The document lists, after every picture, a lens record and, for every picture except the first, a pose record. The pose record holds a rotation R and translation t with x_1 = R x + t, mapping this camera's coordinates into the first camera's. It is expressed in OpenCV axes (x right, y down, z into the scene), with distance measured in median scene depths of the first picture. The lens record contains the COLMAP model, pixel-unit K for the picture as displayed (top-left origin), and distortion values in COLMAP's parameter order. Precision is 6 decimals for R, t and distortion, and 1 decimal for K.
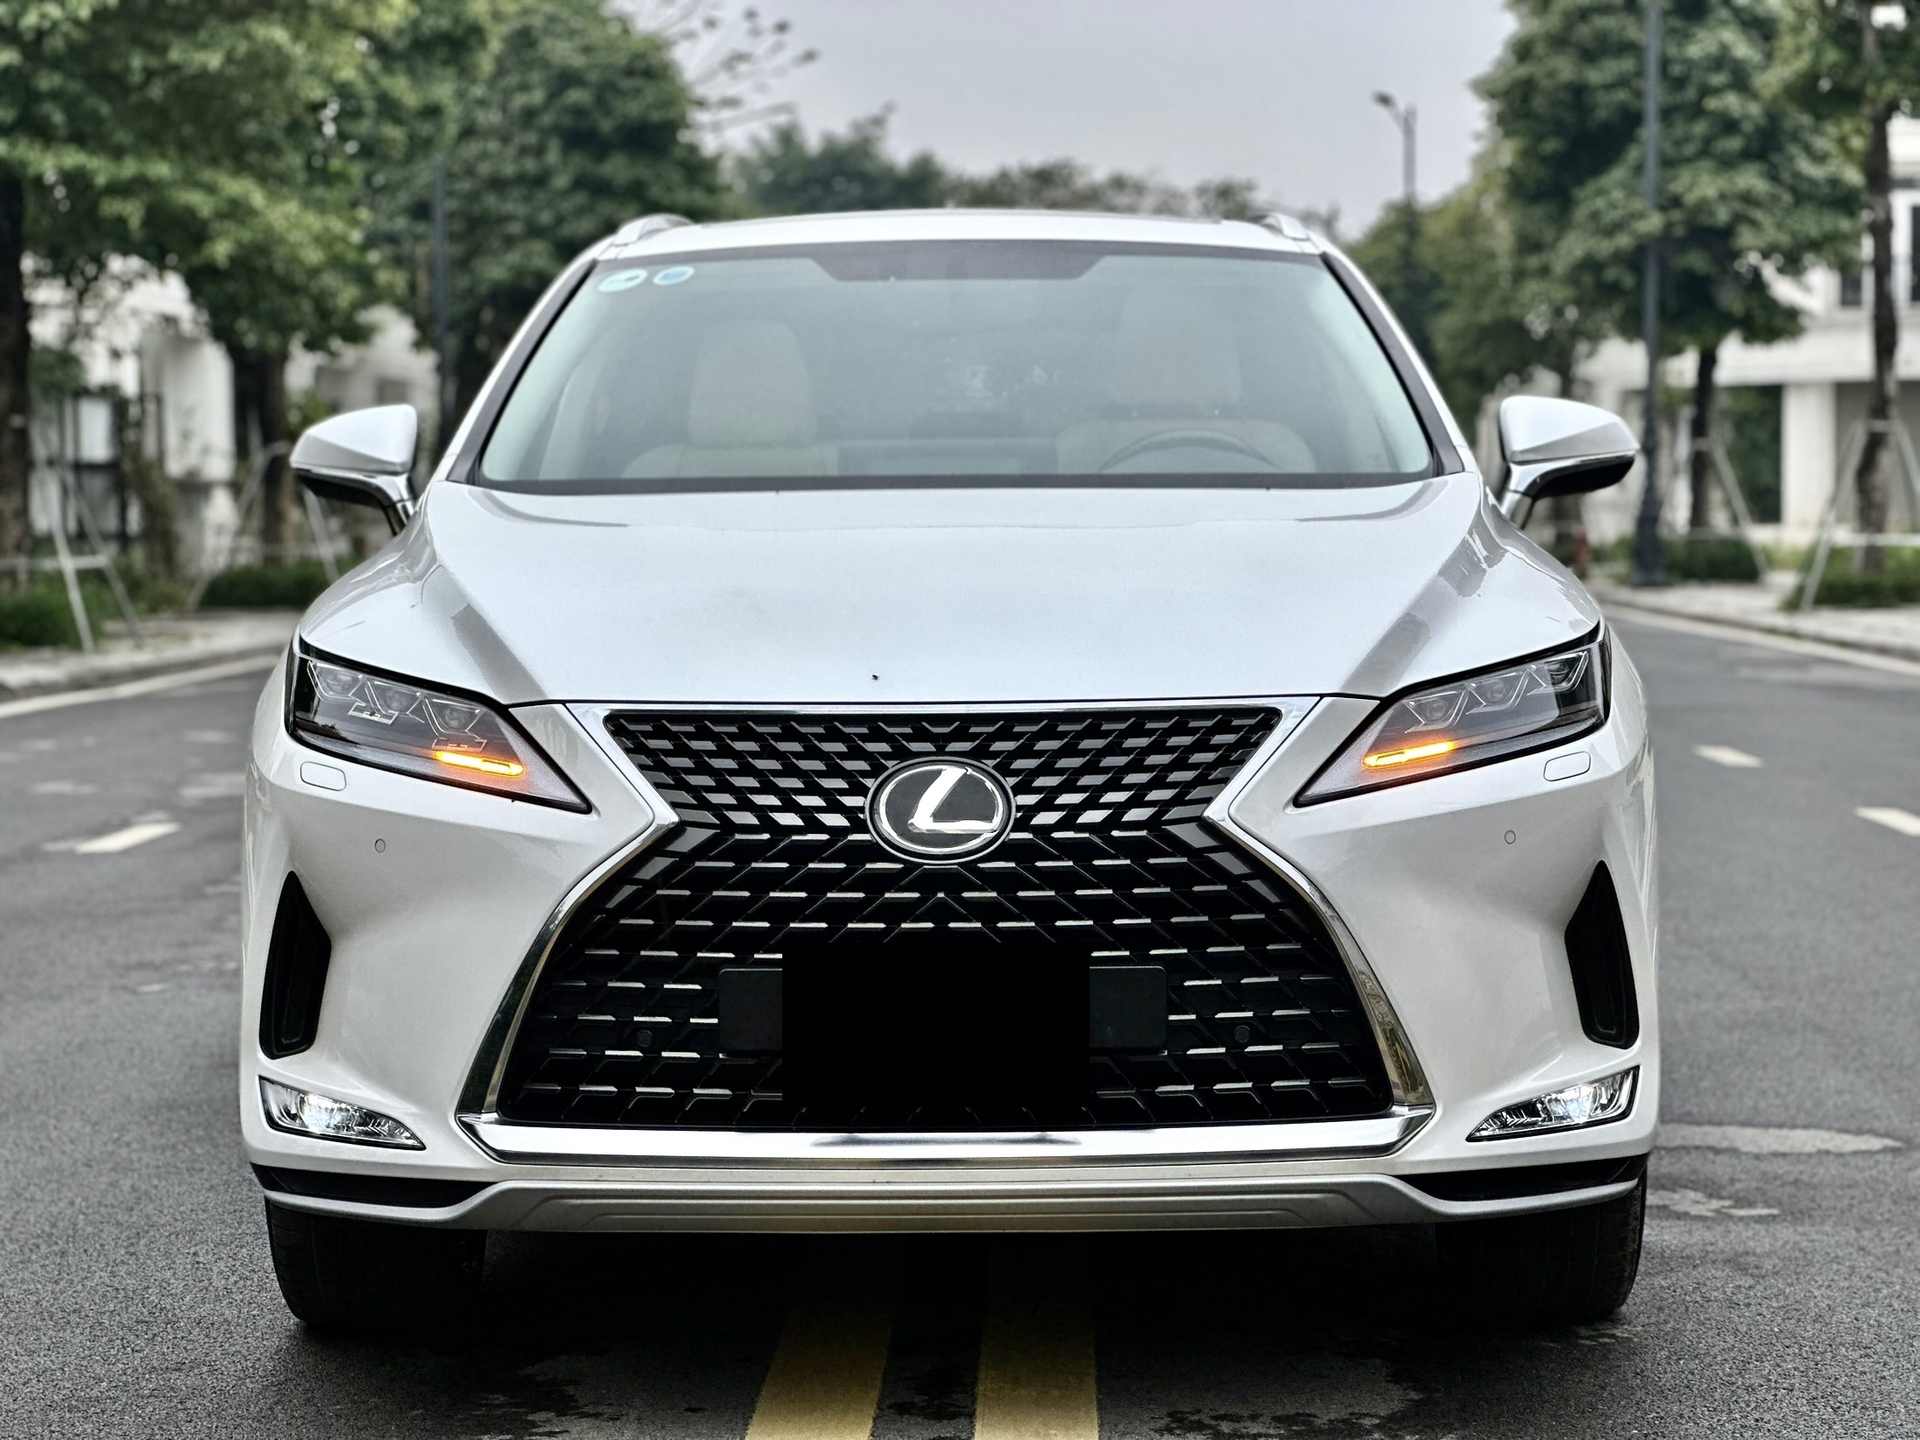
lens RADIAL K [[4523.5, 0, 960.0], [0, 4523.5, 720.0], [0, 0, 1]] dist [-0.272592, 5.002703]
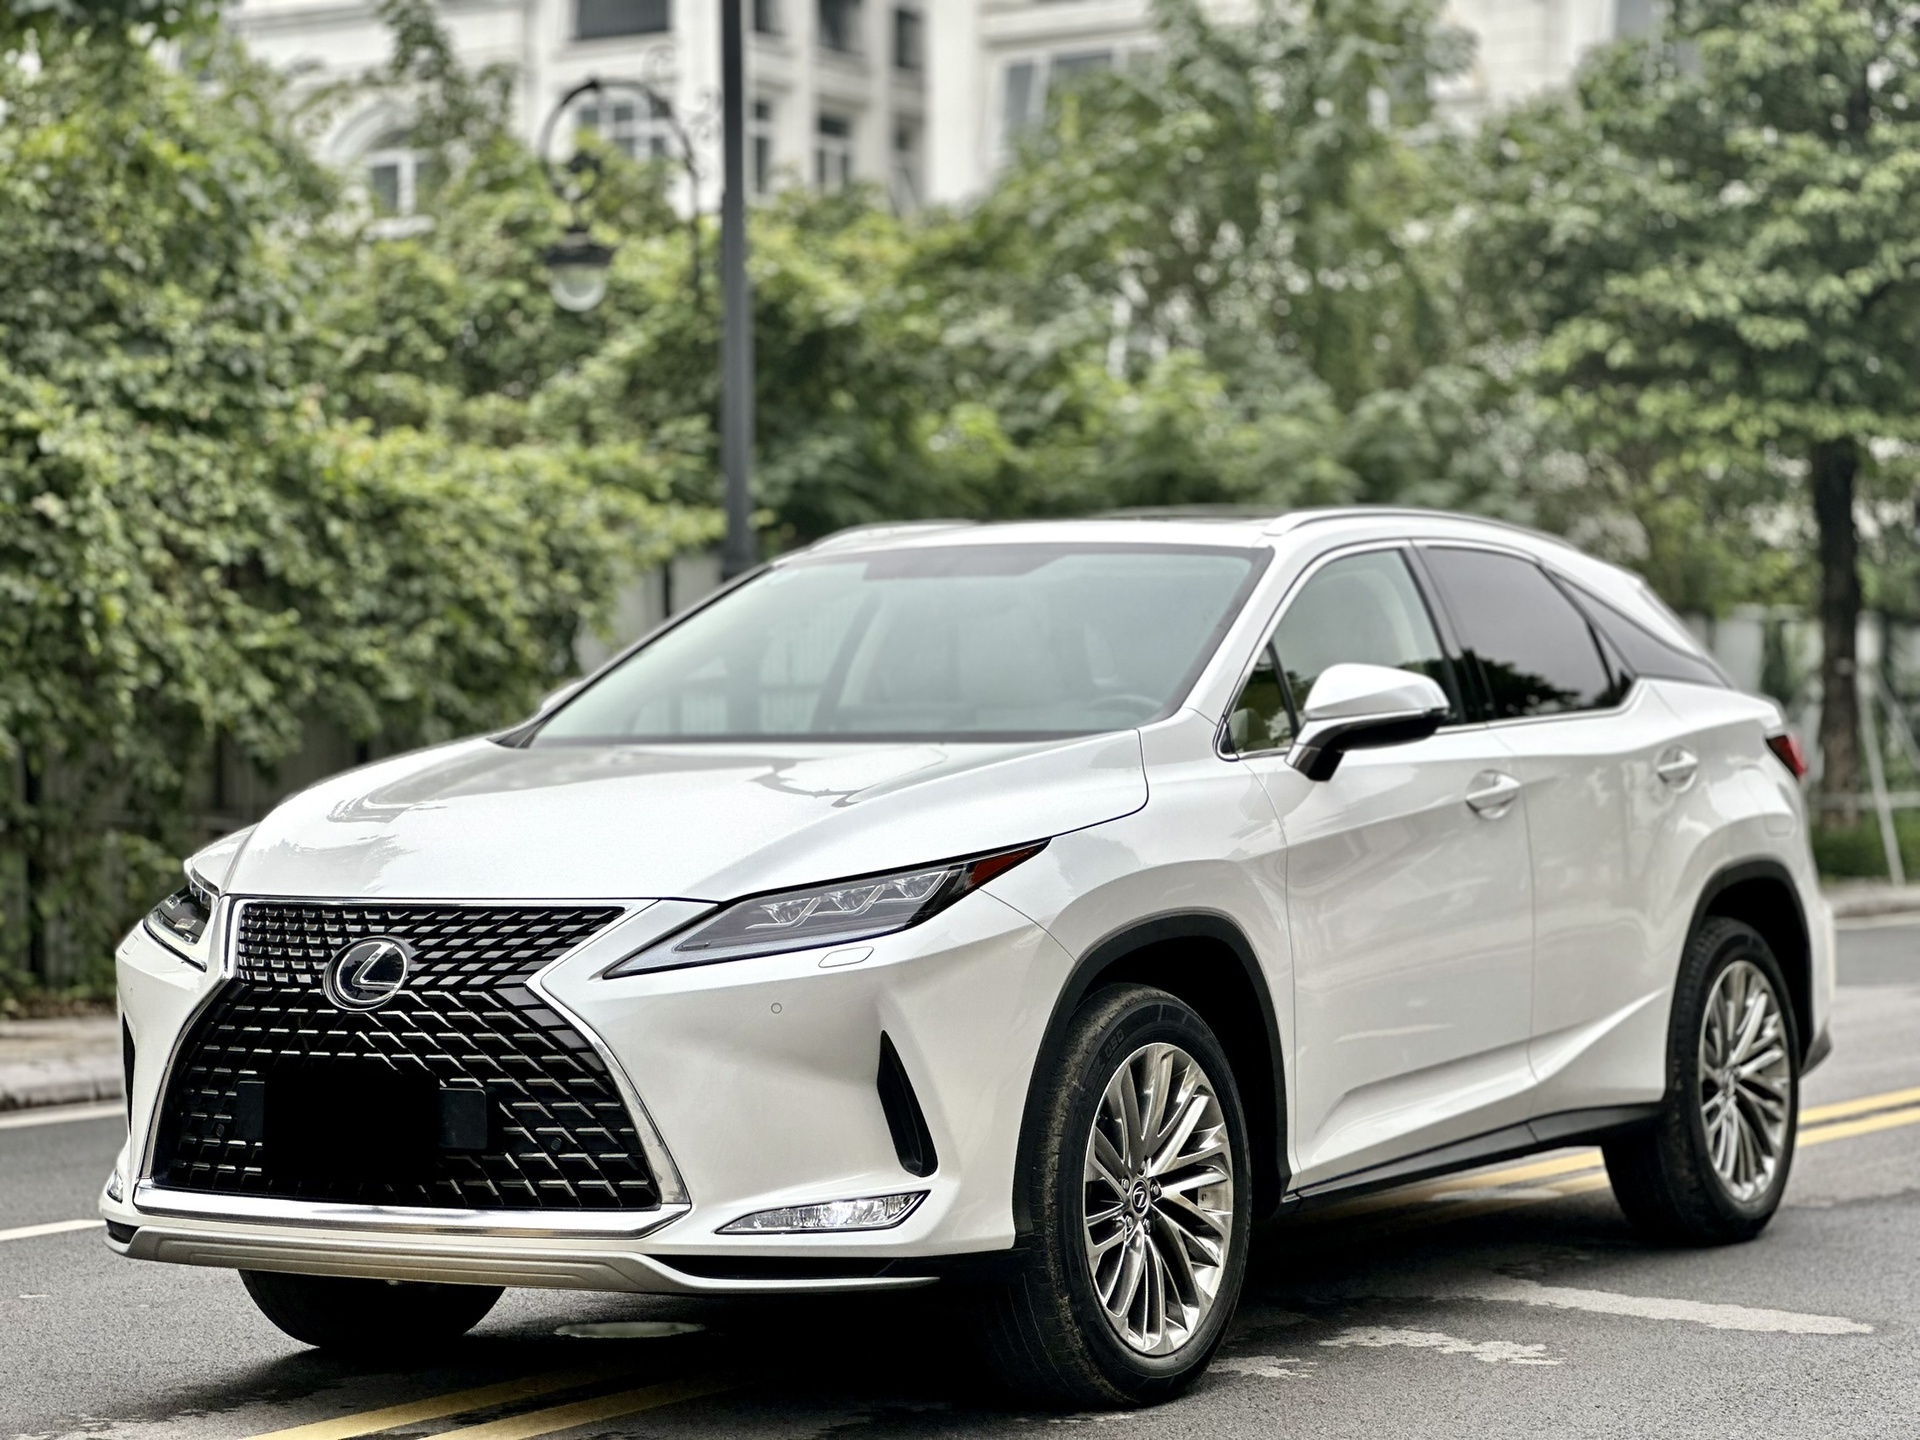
lens RADIAL K [[4523.5, 0, 960.0], [0, 4523.5, 720.0], [0, 0, 1]] dist [-0.272592, 5.002703]
pose [[0.878833, -0.002511, -0.477123, 0.821665], [-0.022822, 0.998620, -0.047291, 0.003228], [0.476583, 0.052450, 0.877563, -0.147471]]
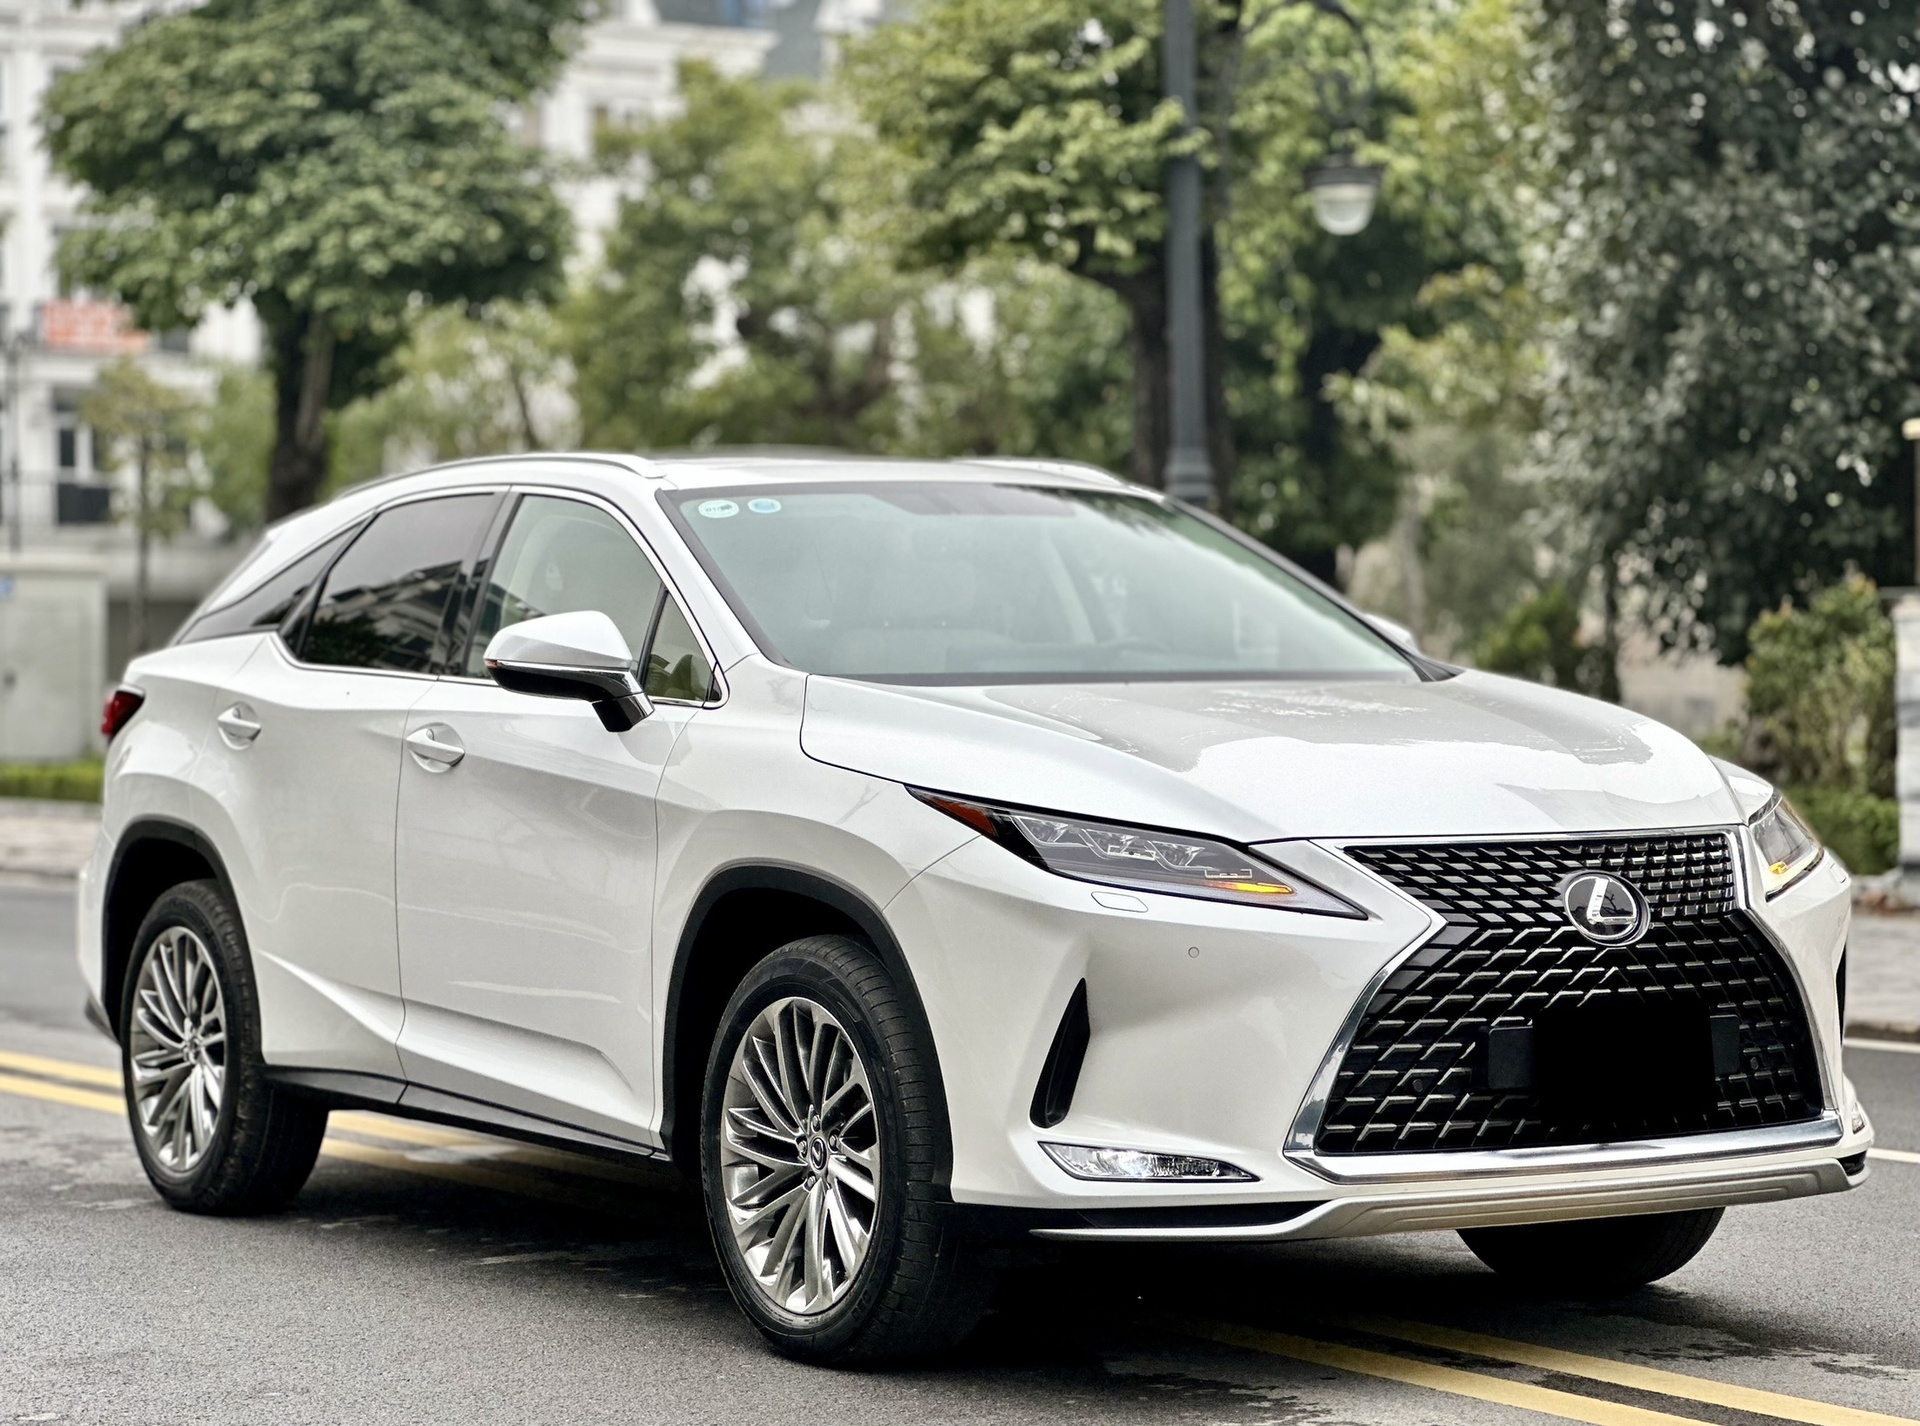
lens RADIAL K [[4601.4, 0, 960.0], [0, 4601.4, 713.0], [0, 0, 1]] dist [0.058470, 0.430762]
pose [[0.863283, -0.006294, 0.504681, -0.883708], [0.030709, 0.998725, -0.040075, 0.010651], [-0.503786, 0.050094, 0.862375, -0.122224]]
